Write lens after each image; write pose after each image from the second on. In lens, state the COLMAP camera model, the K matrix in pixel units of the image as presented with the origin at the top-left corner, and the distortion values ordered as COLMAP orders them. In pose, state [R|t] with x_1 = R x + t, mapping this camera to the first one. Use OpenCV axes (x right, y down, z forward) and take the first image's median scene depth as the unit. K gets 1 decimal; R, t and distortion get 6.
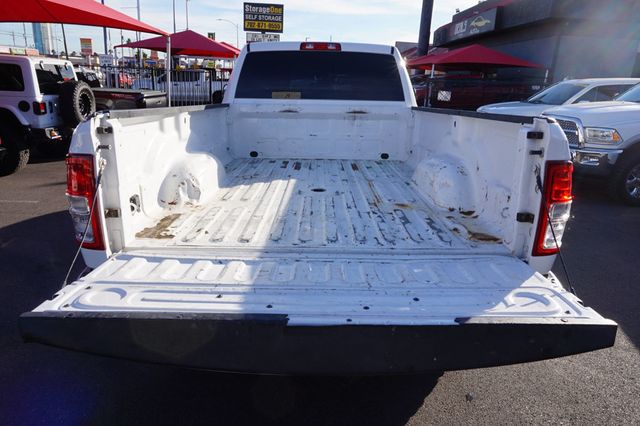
lens RADIAL K [[431.4, 0, 320.0], [0, 431.4, 213.0], [0, 0, 1]] dist [-0.042724, 0.034802]
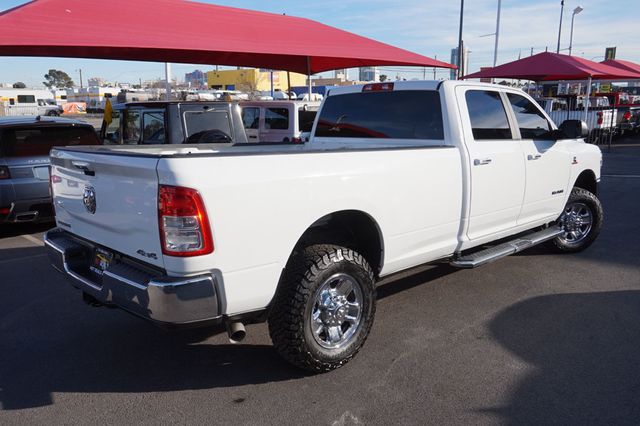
lens RADIAL K [[524.7, 0, 320.0], [0, 524.7, 213.0], [0, 0, 1]] dist [-0.002874, -0.001454]
pose [[0.690623, 0.100253, -0.716232, 0.271022], [-0.175074, 0.984065, -0.031072, -0.008249], [0.701704, 0.146853, 0.697170, 0.020396]]
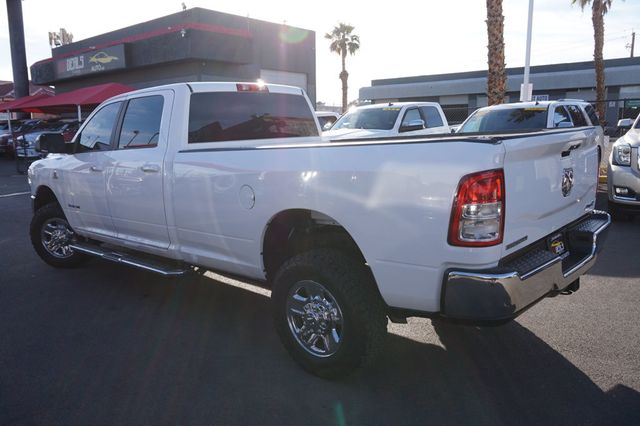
lens RADIAL K [[501.9, 0, 320.0], [0, 501.9, 213.0], [0, 0, 1]] dist [0.027101, 0.001480]
pose [[0.676713, -0.174111, 0.715364, -0.260244], [0.260835, 0.965311, -0.011796, -0.016450], [-0.688495, 0.194575, 0.698653, 0.041334]]
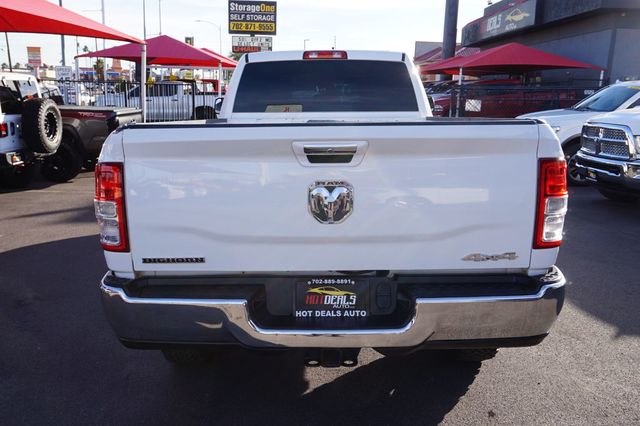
lens RADIAL K [[549.4, 0, 320.0], [0, 549.4, 213.0], [0, 0, 1]] dist [-0.003666, -0.003085]
pose [[0.999671, -0.023352, -0.010569, -0.001701], [0.022417, 0.996439, -0.081281, 0.015110], [0.012429, 0.081017, 0.996635, -0.049219]]
